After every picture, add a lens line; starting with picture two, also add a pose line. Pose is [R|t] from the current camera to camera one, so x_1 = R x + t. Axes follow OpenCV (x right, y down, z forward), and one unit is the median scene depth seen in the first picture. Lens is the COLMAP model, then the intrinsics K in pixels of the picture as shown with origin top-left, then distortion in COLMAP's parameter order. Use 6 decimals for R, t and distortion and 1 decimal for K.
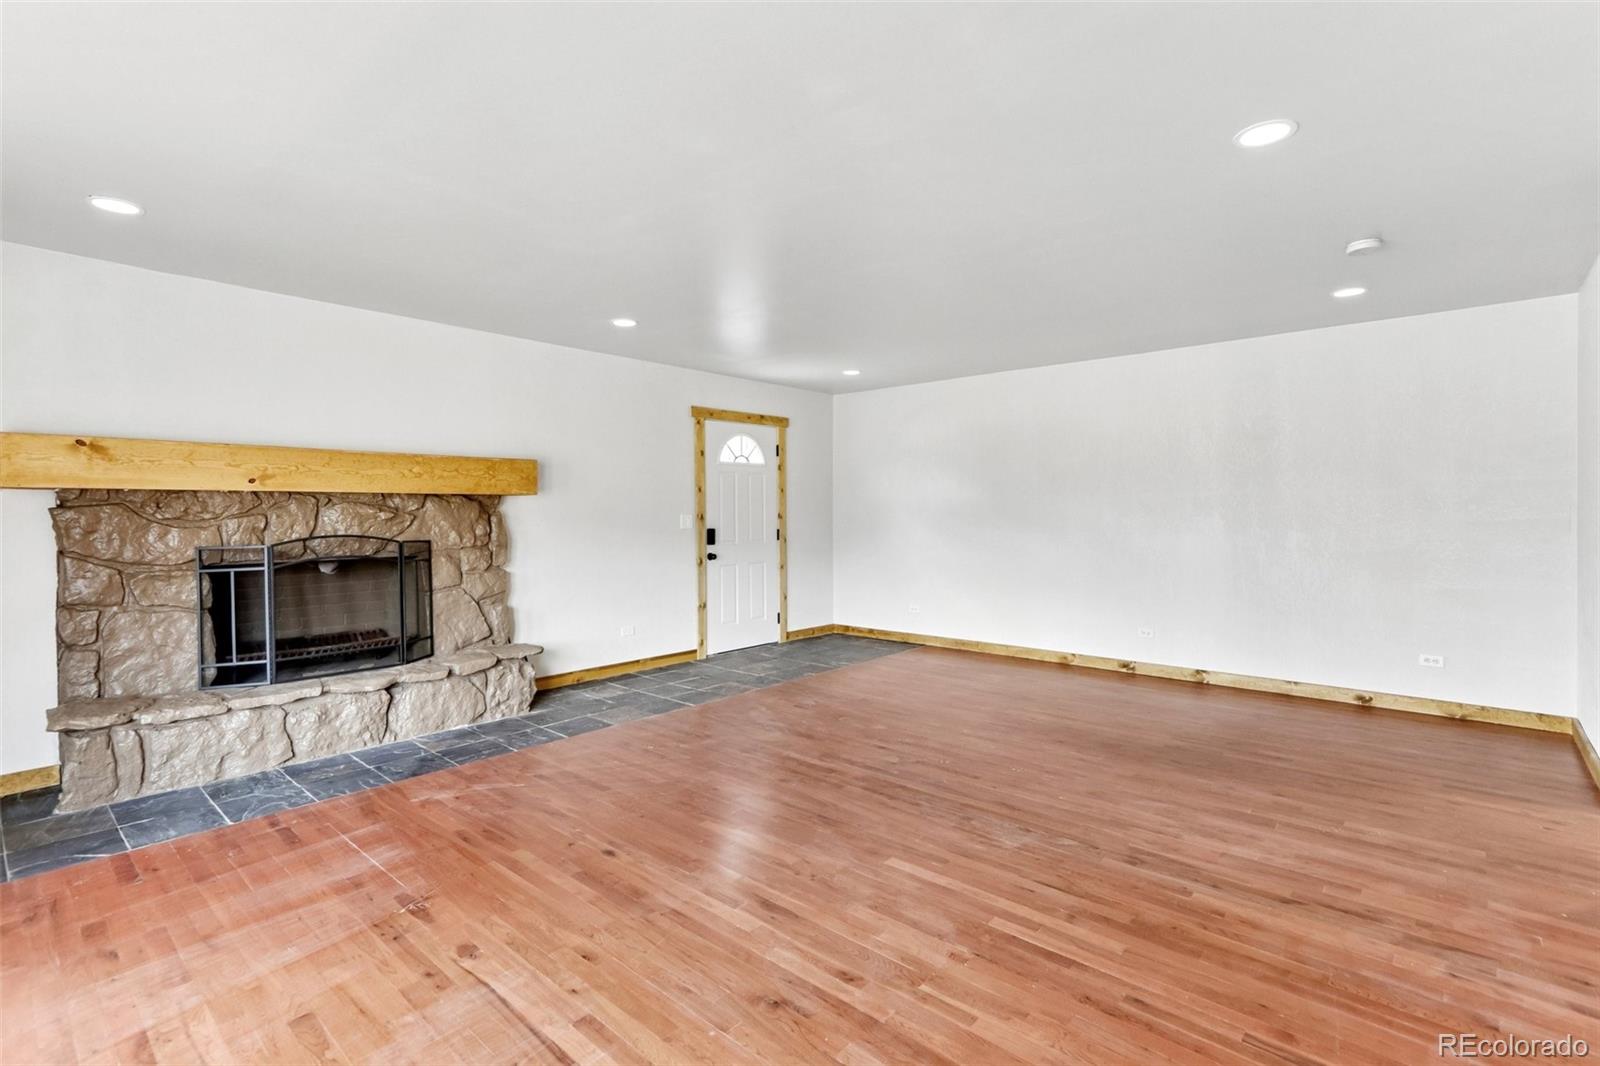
lens RADIAL K [[746.6, 0, 787.8], [0, 746.6, 531.1], [0, 0, 1]] dist [0.004266, 0.002177]
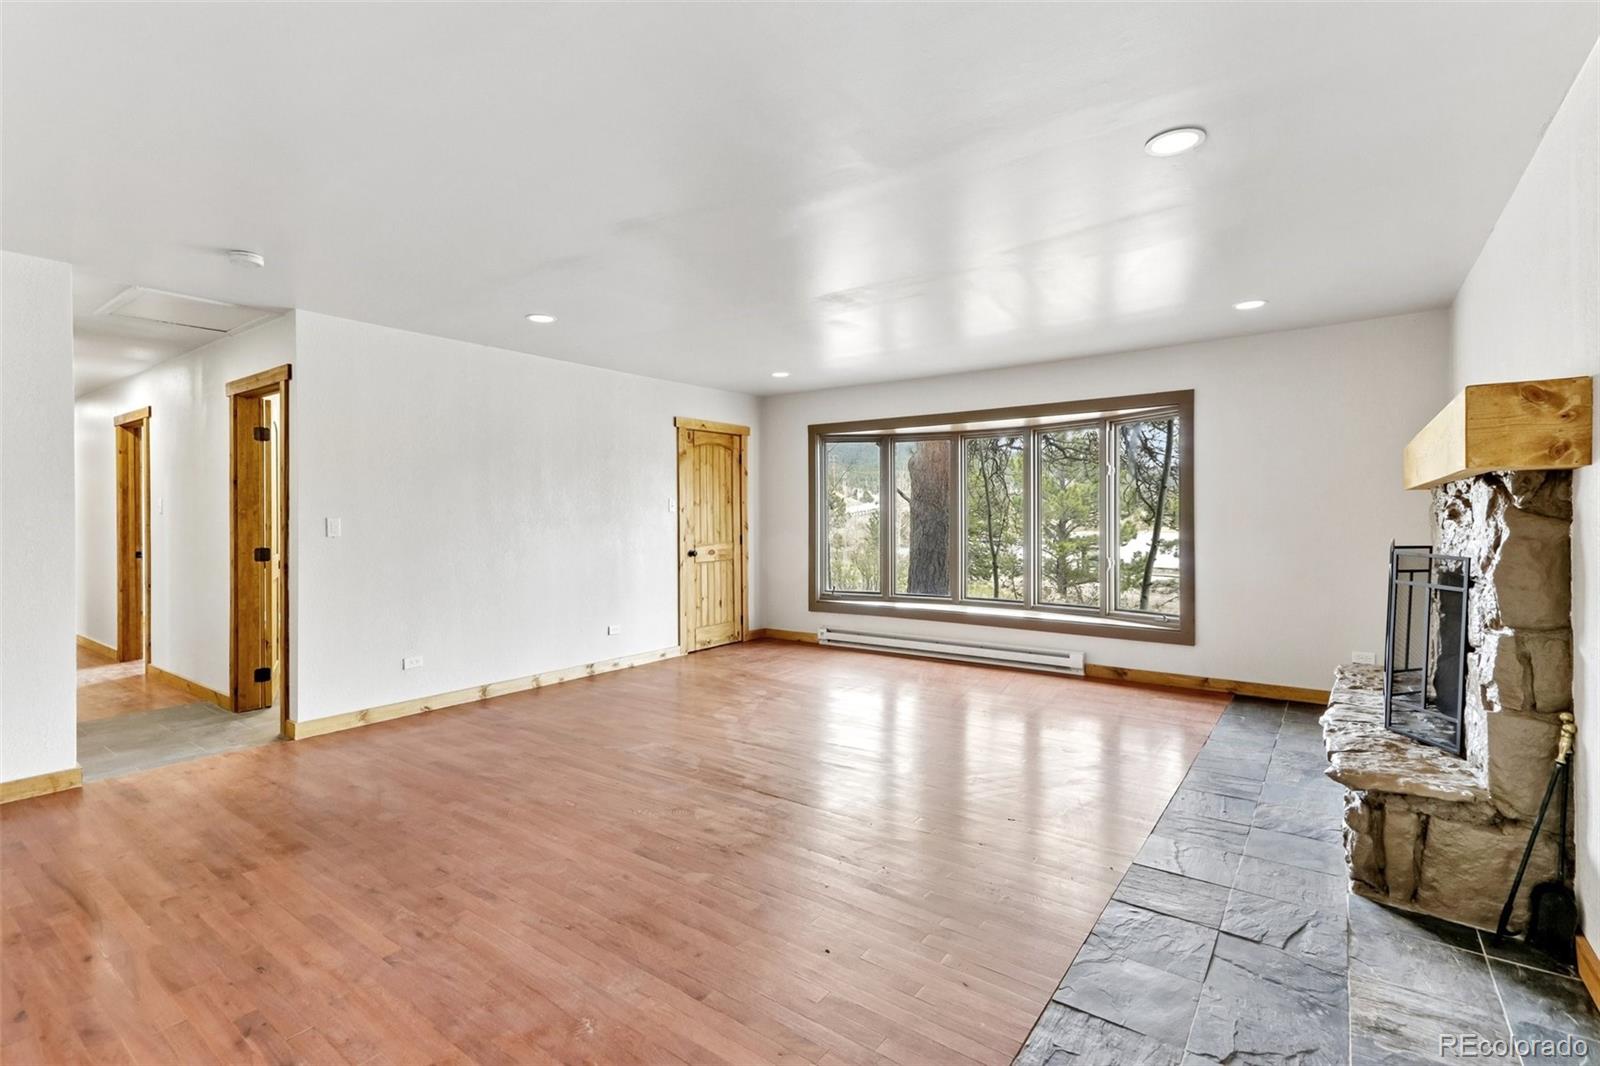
lens RADIAL K [[746.6, 0, 784.6], [0, 746.6, 520.7], [0, 0, 1]] dist [0.004266, 0.002177]
pose [[-0.996641, 0.009989, -0.081277, 0.102990], [0.007228, 0.999389, 0.034191, -0.043364], [0.081569, 0.033488, -0.996105, 1.663857]]
